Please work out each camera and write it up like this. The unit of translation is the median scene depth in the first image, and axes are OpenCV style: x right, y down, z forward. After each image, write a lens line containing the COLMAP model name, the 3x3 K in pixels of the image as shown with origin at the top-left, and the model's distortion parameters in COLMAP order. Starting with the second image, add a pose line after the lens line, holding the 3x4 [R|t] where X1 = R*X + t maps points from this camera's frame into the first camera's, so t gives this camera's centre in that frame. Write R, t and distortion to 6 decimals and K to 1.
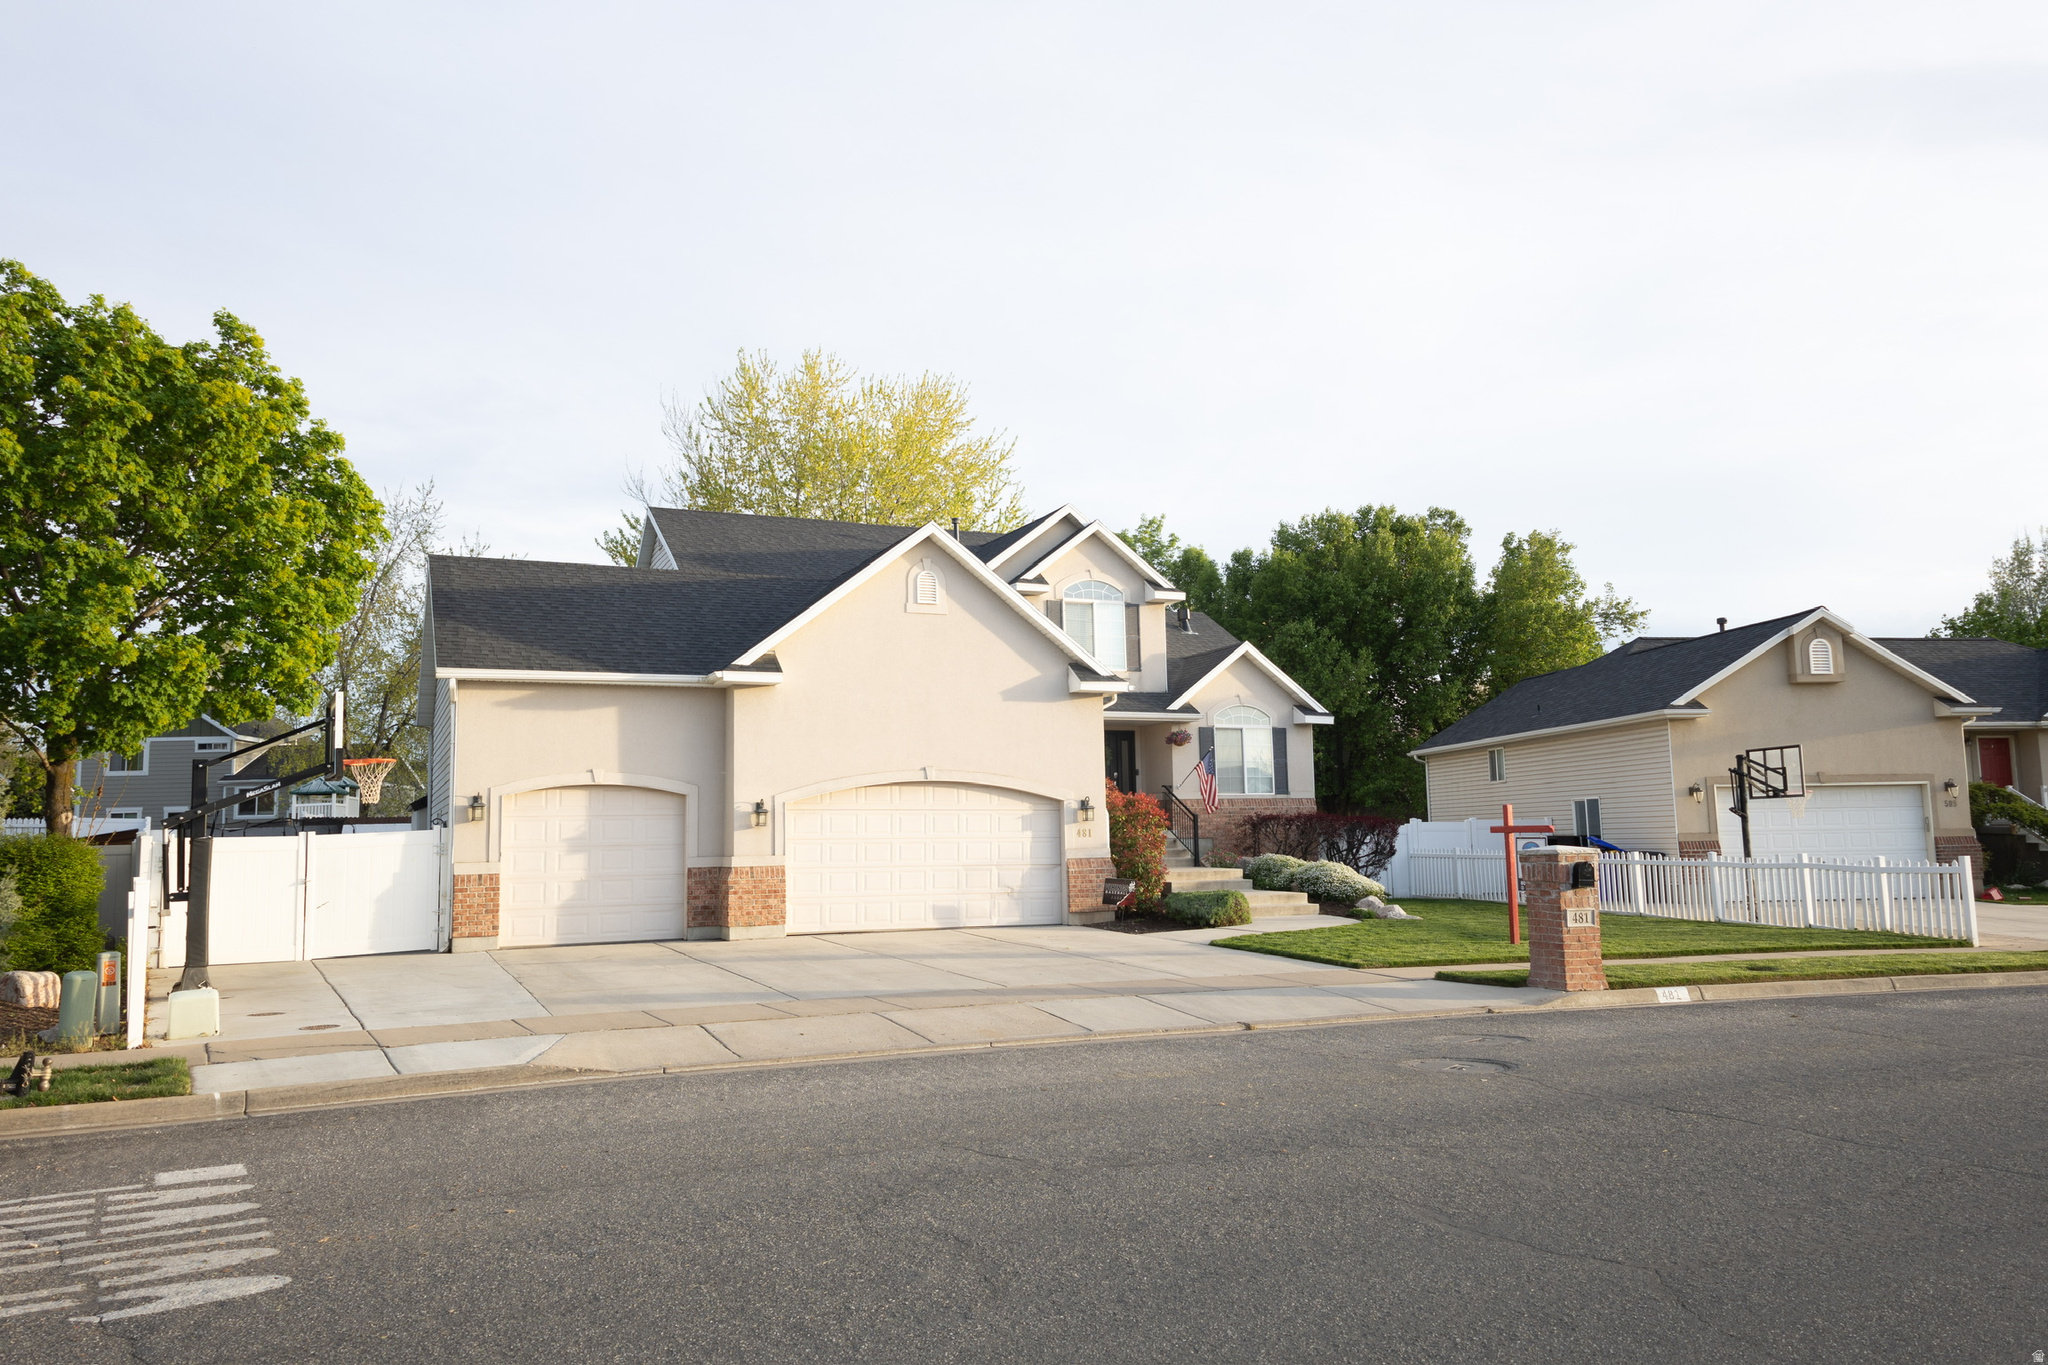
lens RADIAL K [[1451.6, 0, 1023.2], [0, 1451.6, 678.7], [0, 0, 1]] dist [0.065276, -0.047009]
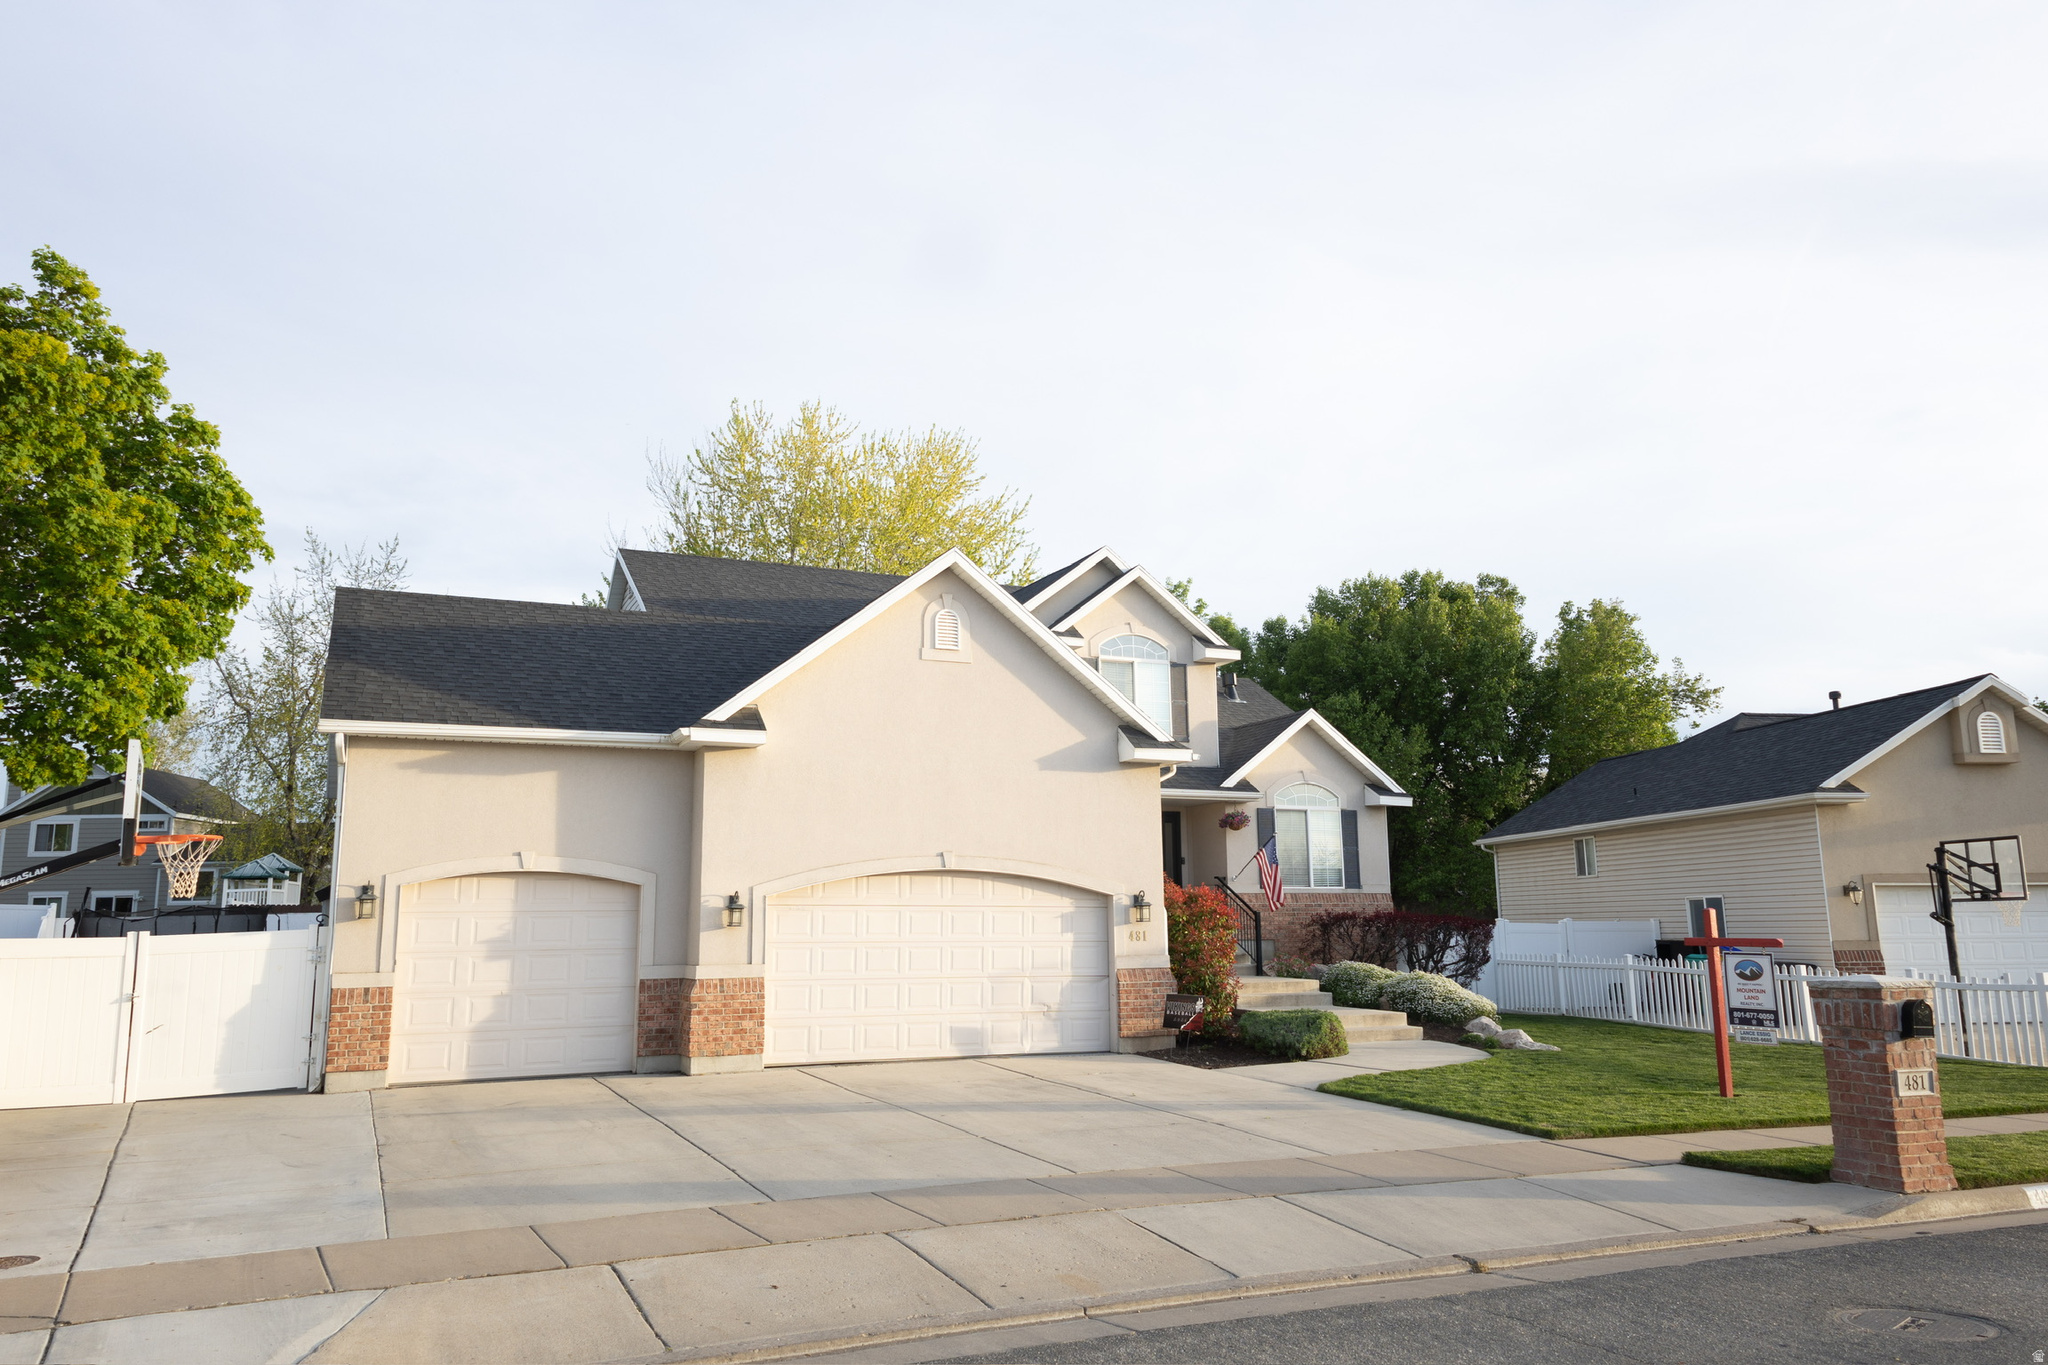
lens RADIAL K [[1451.6, 0, 1023.2], [0, 1451.6, 678.7], [0, 0, 1]] dist [0.065276, -0.047009]
pose [[0.999949, 0.009074, 0.004485, -0.024476], [-0.008792, 0.998202, -0.059293, 0.011089], [-0.005015, 0.059250, 0.998231, 0.172732]]
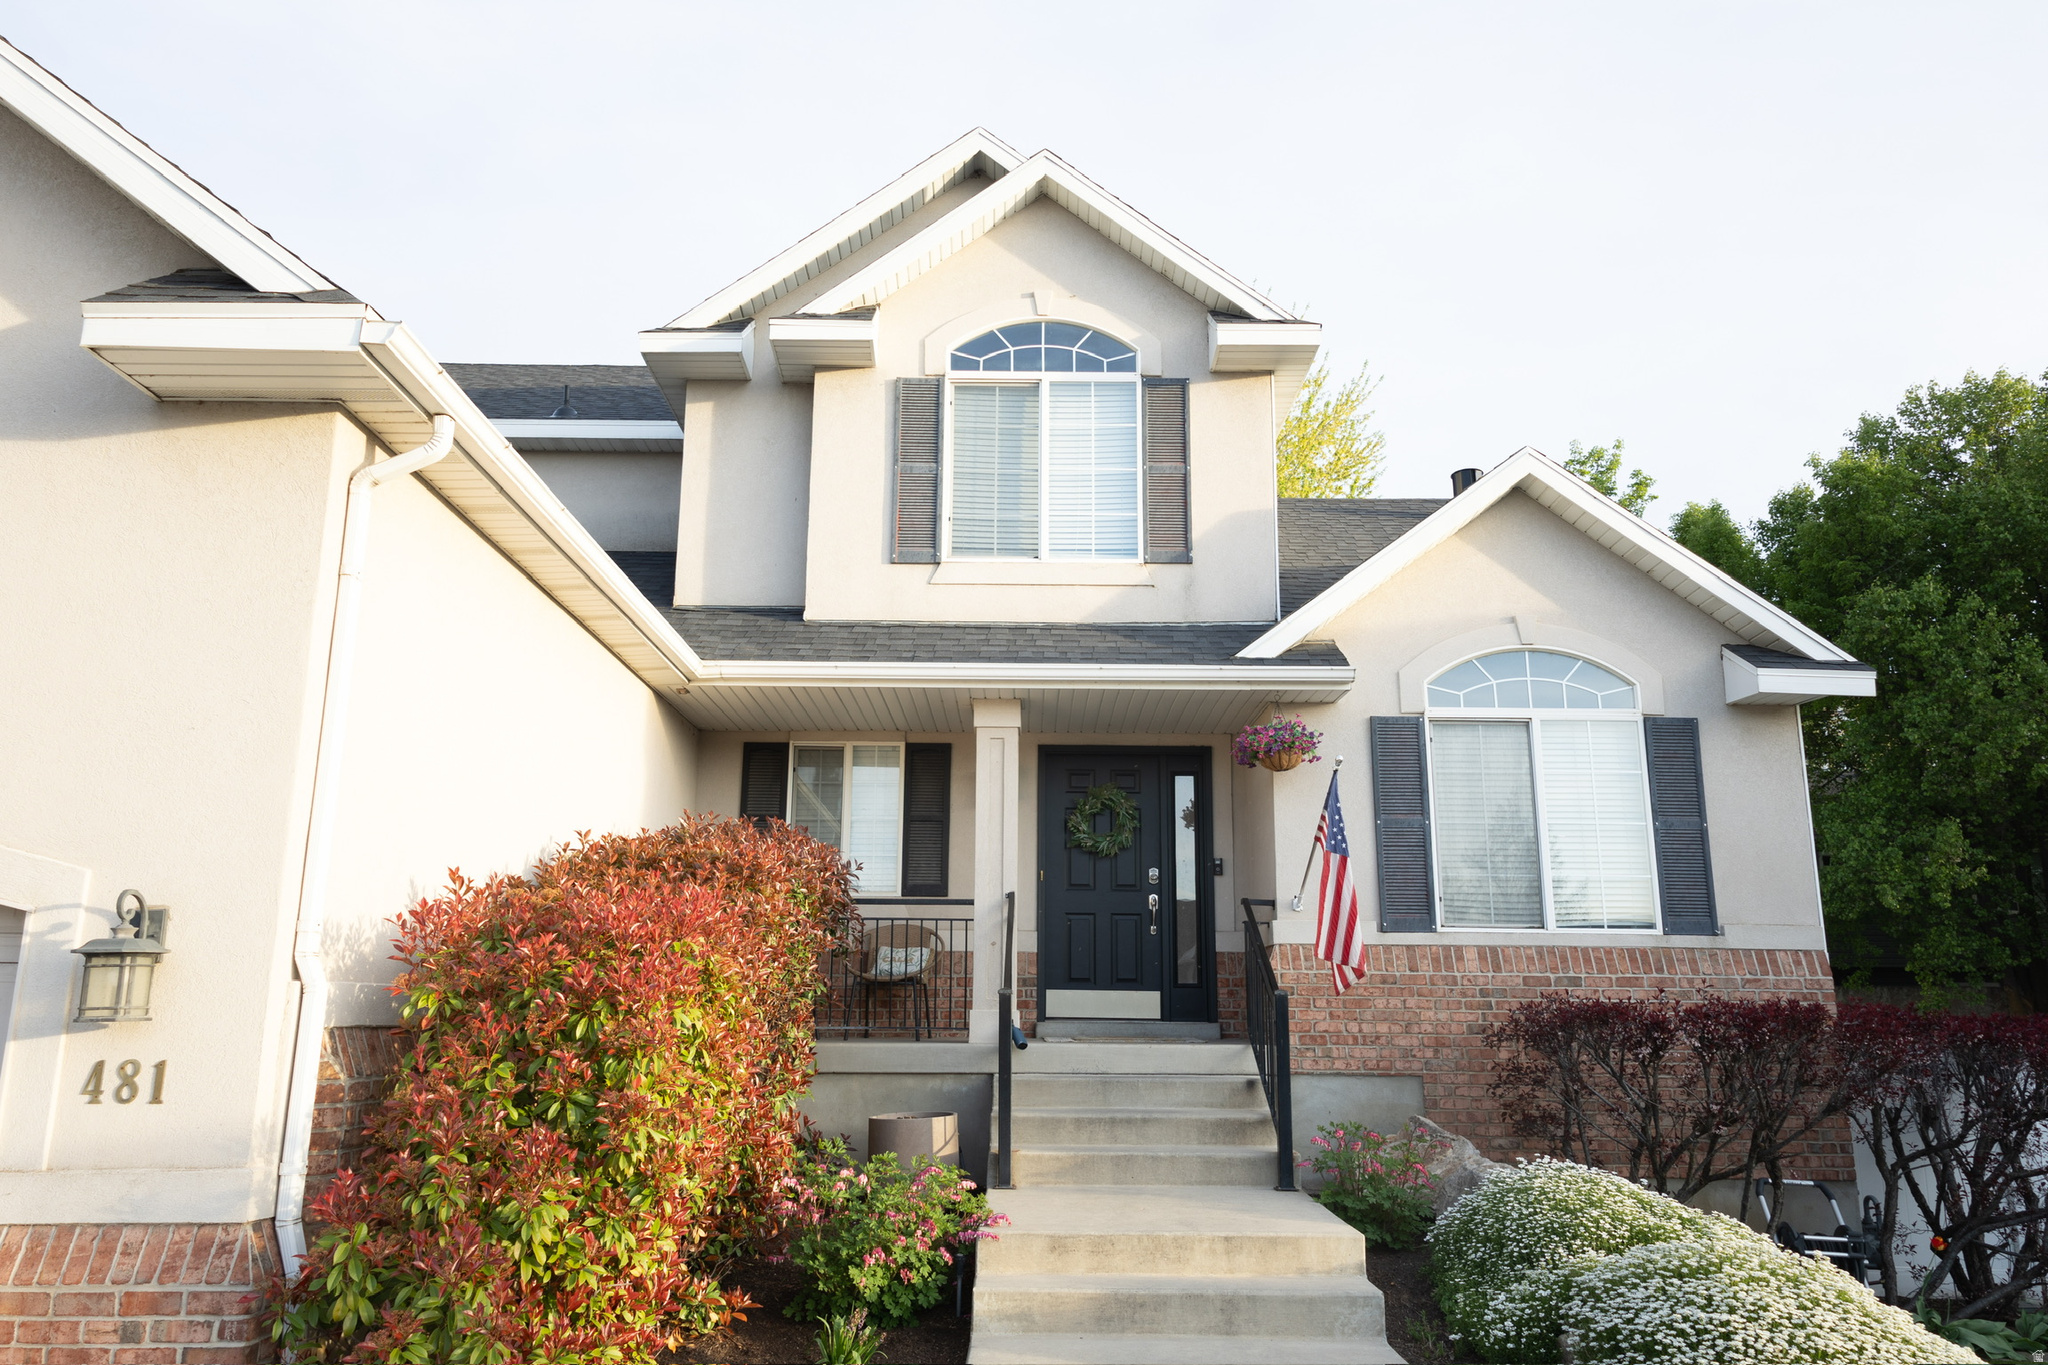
lens RADIAL K [[1486.4, 0, 1024.0], [0, 1486.4, 682.5], [0, 0, 1]] dist [0.068342, -0.047870]
pose [[0.915776, -0.066194, -0.396199, 0.216362], [0.022133, 0.993146, -0.114770, 0.073407], [0.401080, 0.096334, 0.910964, 0.797805]]
